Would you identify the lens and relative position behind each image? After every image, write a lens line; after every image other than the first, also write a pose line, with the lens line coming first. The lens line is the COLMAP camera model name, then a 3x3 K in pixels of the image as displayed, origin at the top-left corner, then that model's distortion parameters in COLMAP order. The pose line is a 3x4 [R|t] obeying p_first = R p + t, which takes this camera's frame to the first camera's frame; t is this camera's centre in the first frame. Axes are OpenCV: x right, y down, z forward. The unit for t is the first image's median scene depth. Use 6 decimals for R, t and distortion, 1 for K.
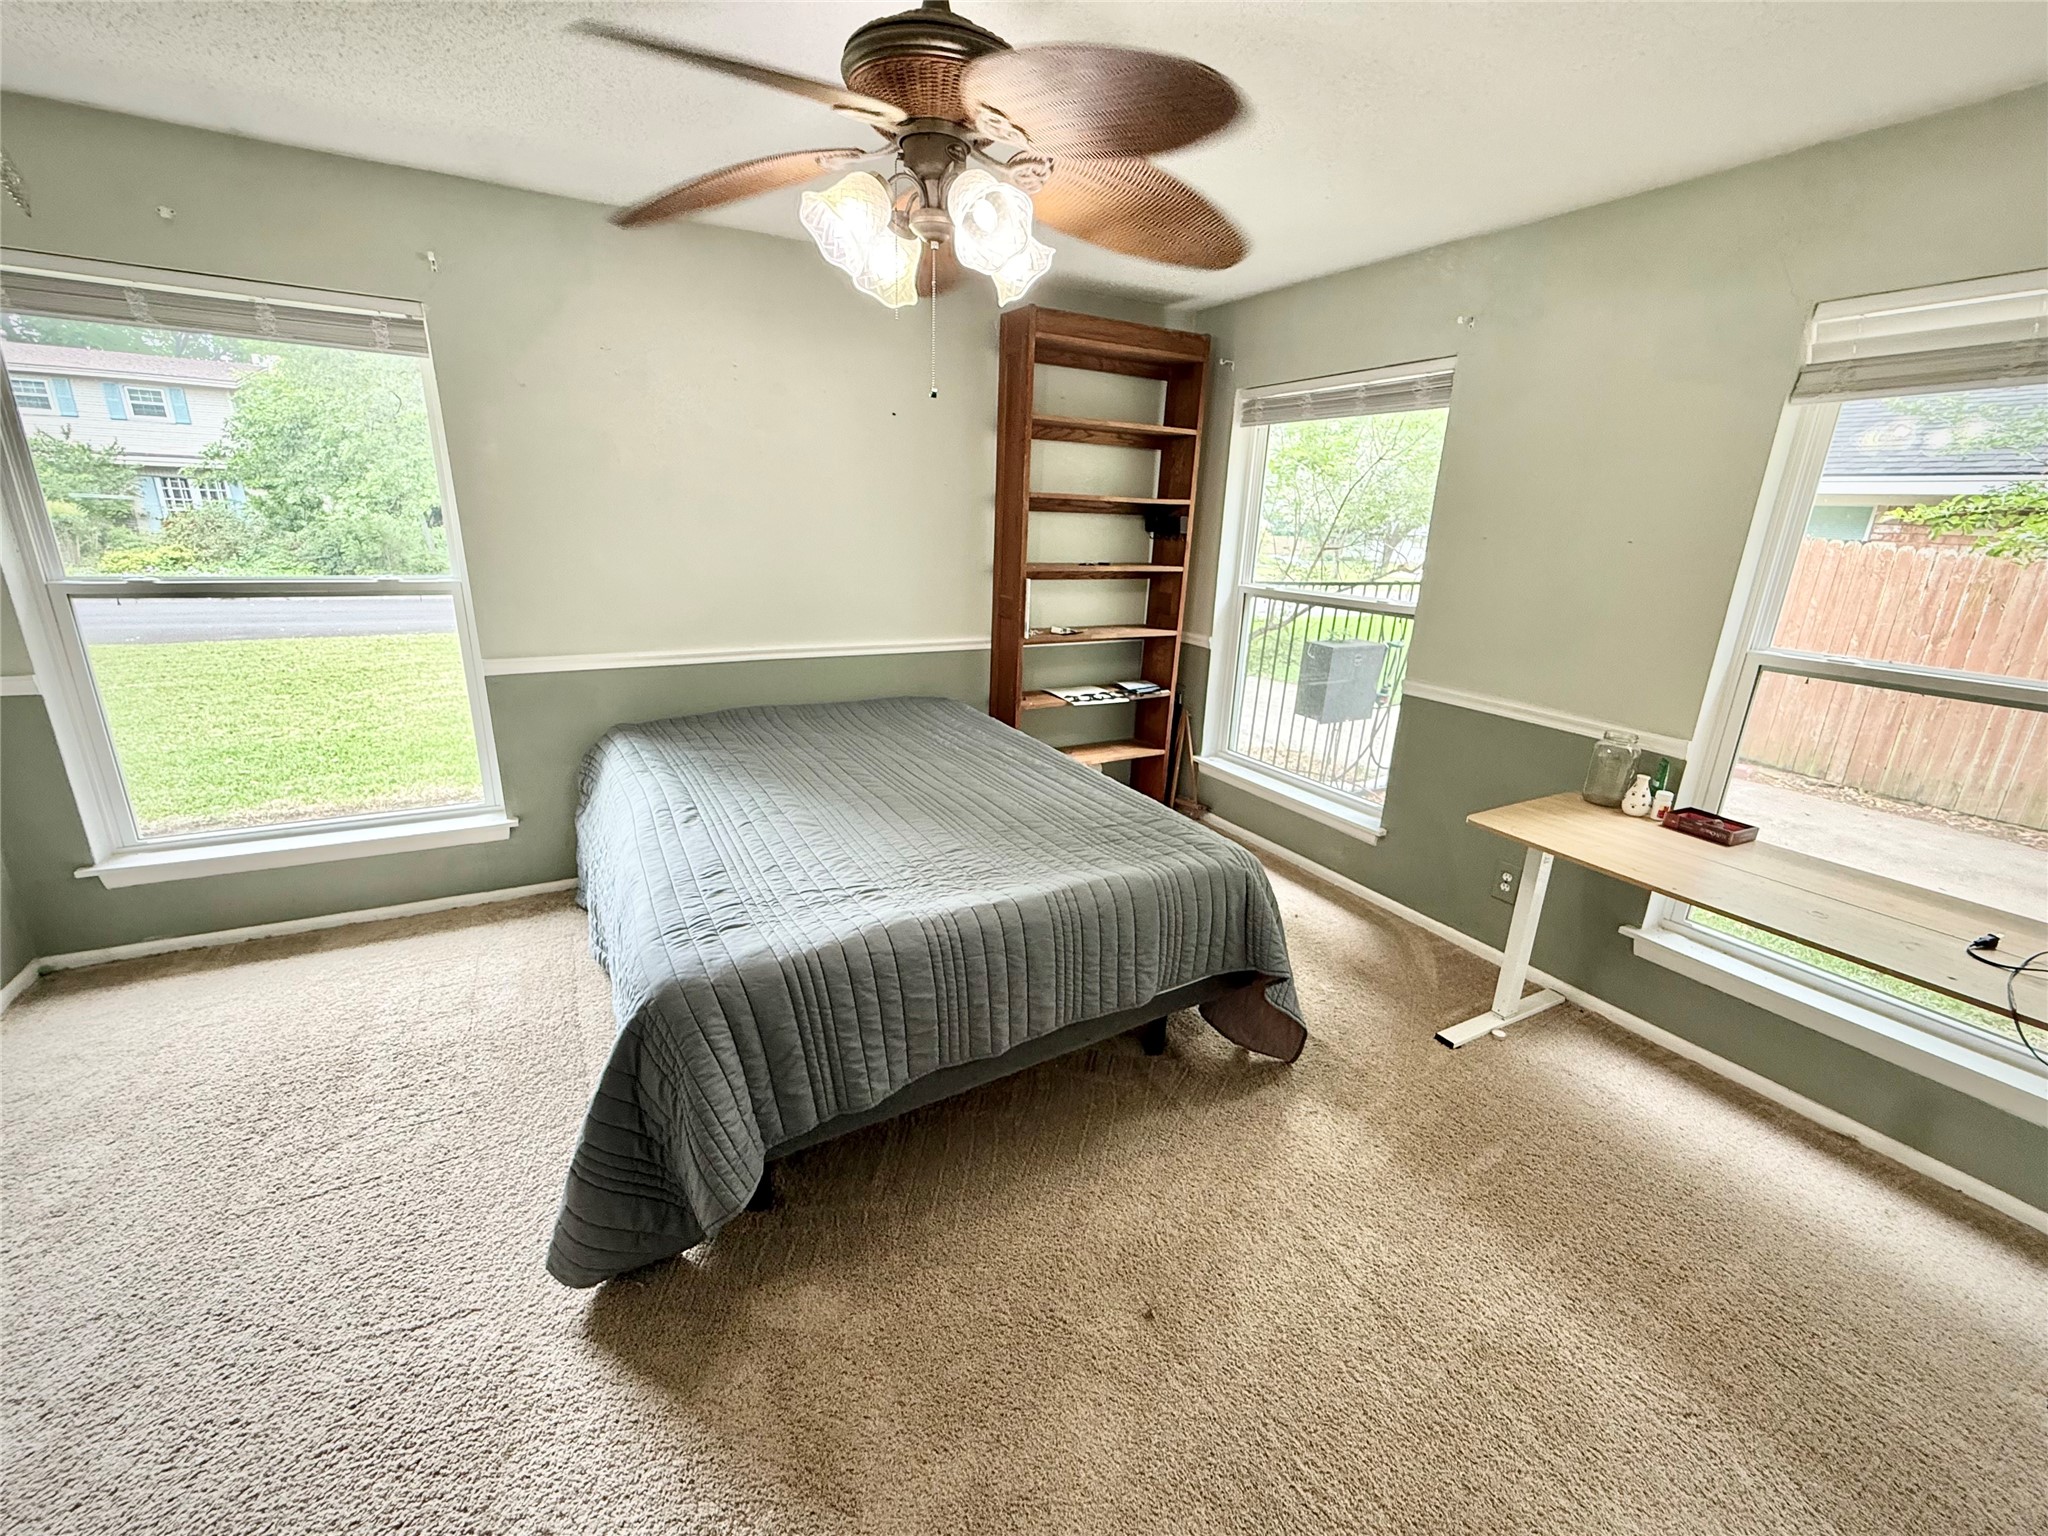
lens RADIAL K [[850.9, 0, 1019.2], [0, 850.9, 769.4], [0, 0, 1]] dist [-0.000636, -0.000089]
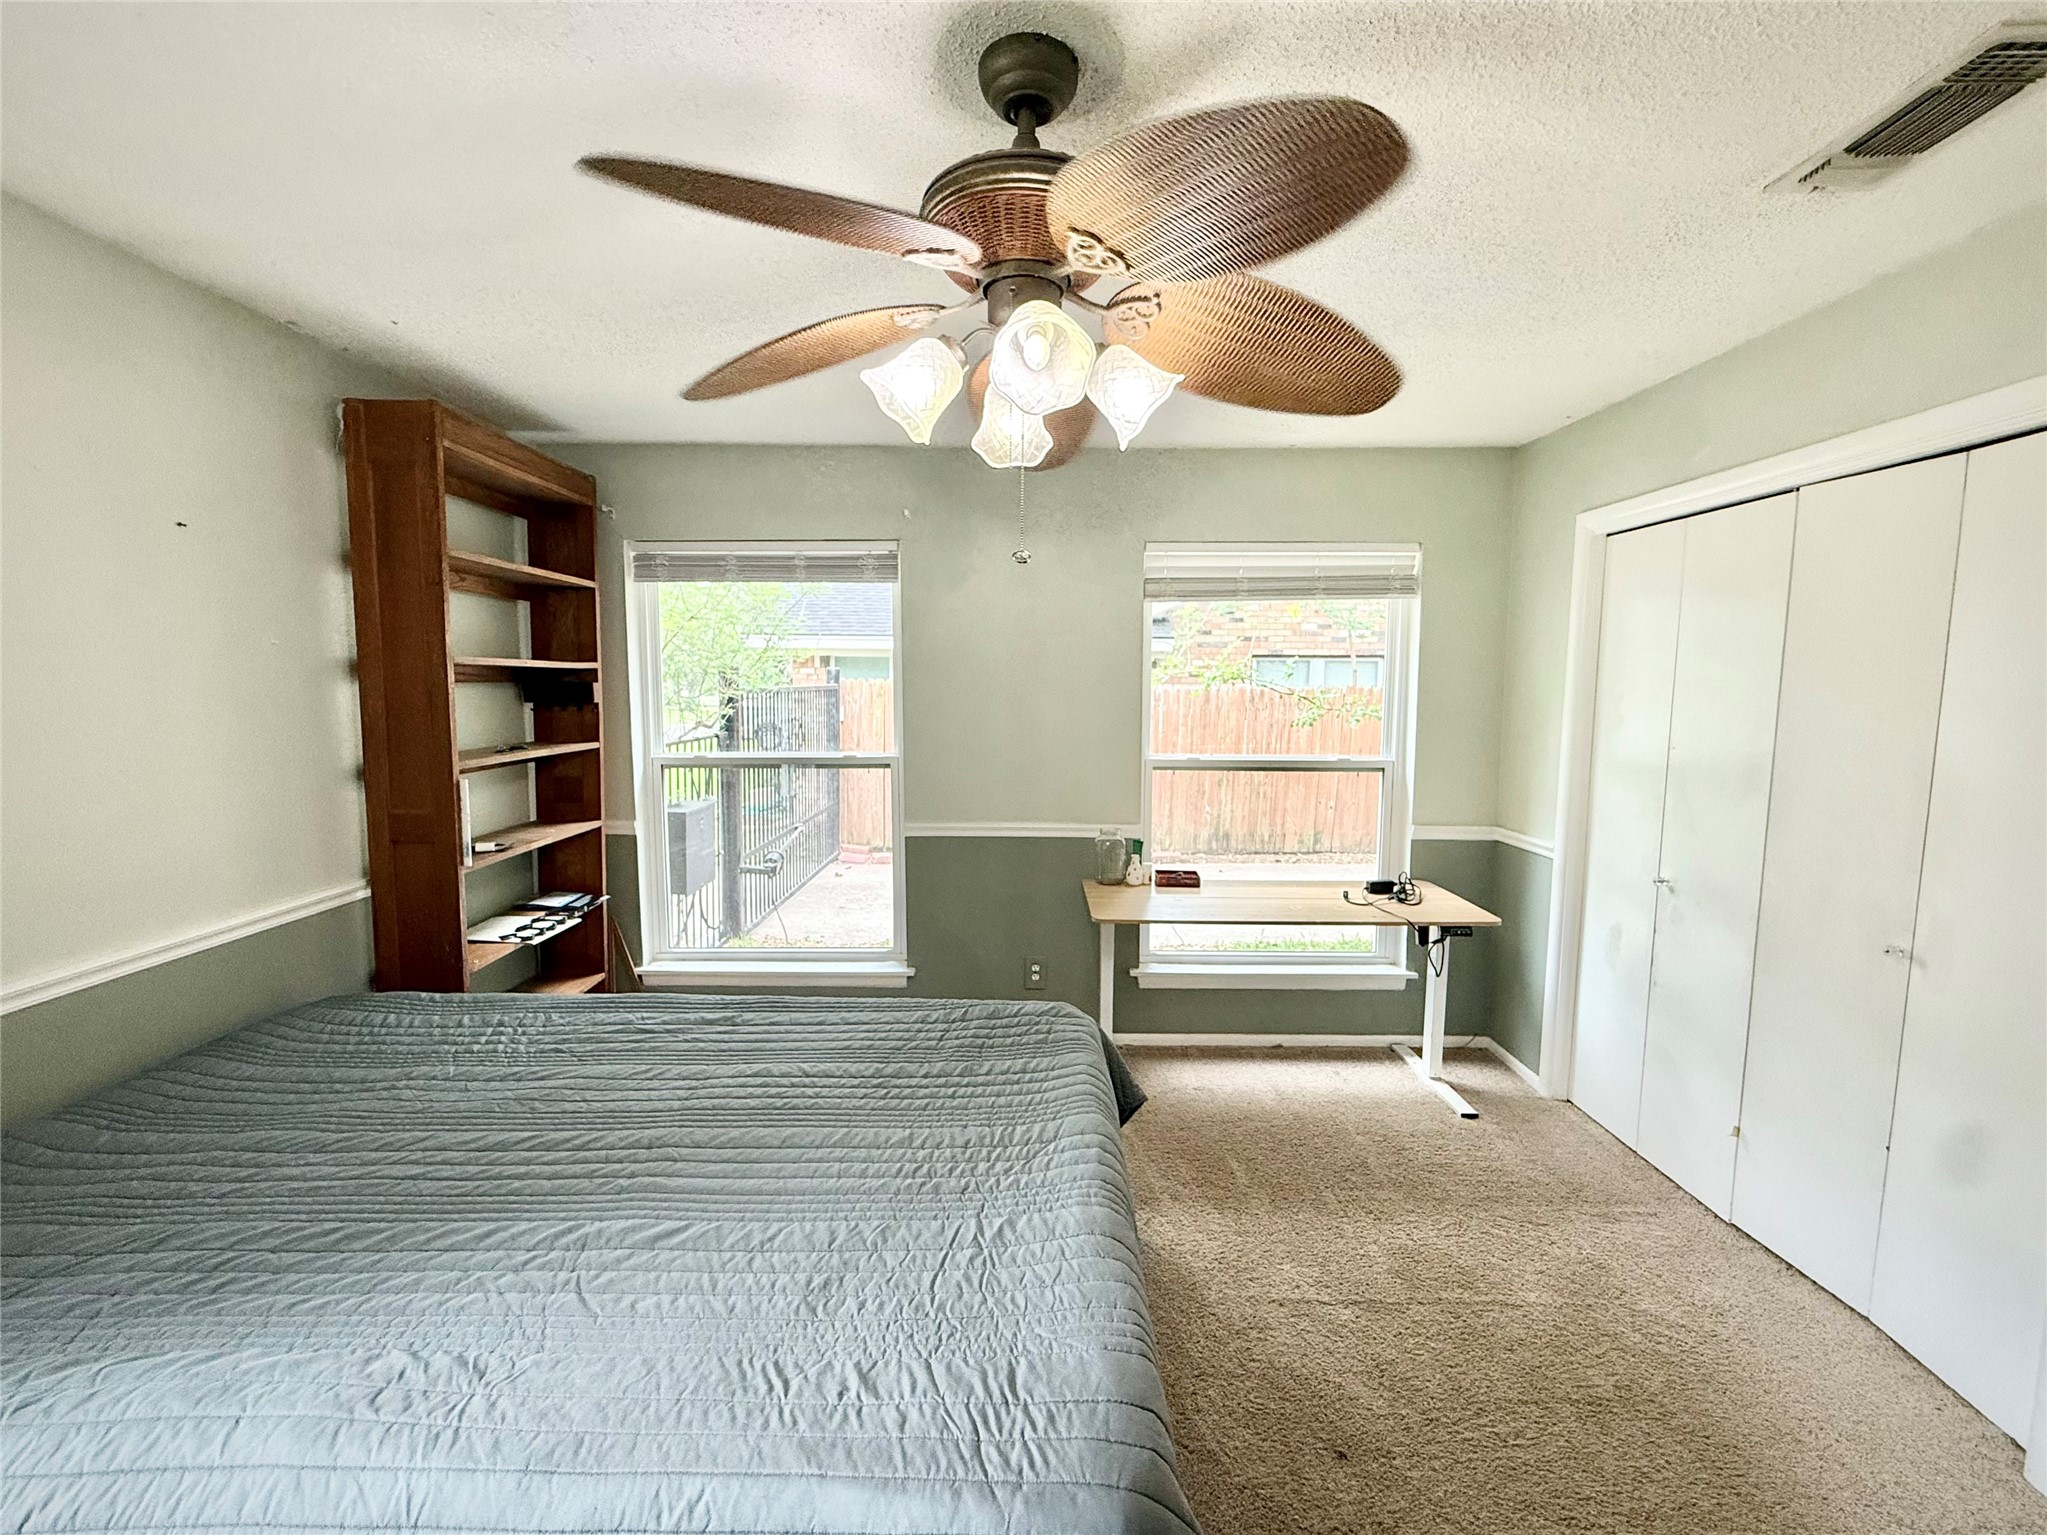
lens RADIAL K [[889.4, 0, 1023.5], [0, 889.4, 767.5], [0, 0, 1]] dist [-0.002966, -0.000204]
pose [[0.476383, -0.116905, 0.871431, -0.440241], [0.267476, 0.963415, -0.016975, -0.115250], [-0.837566, 0.241173, 0.490224, 0.315537]]
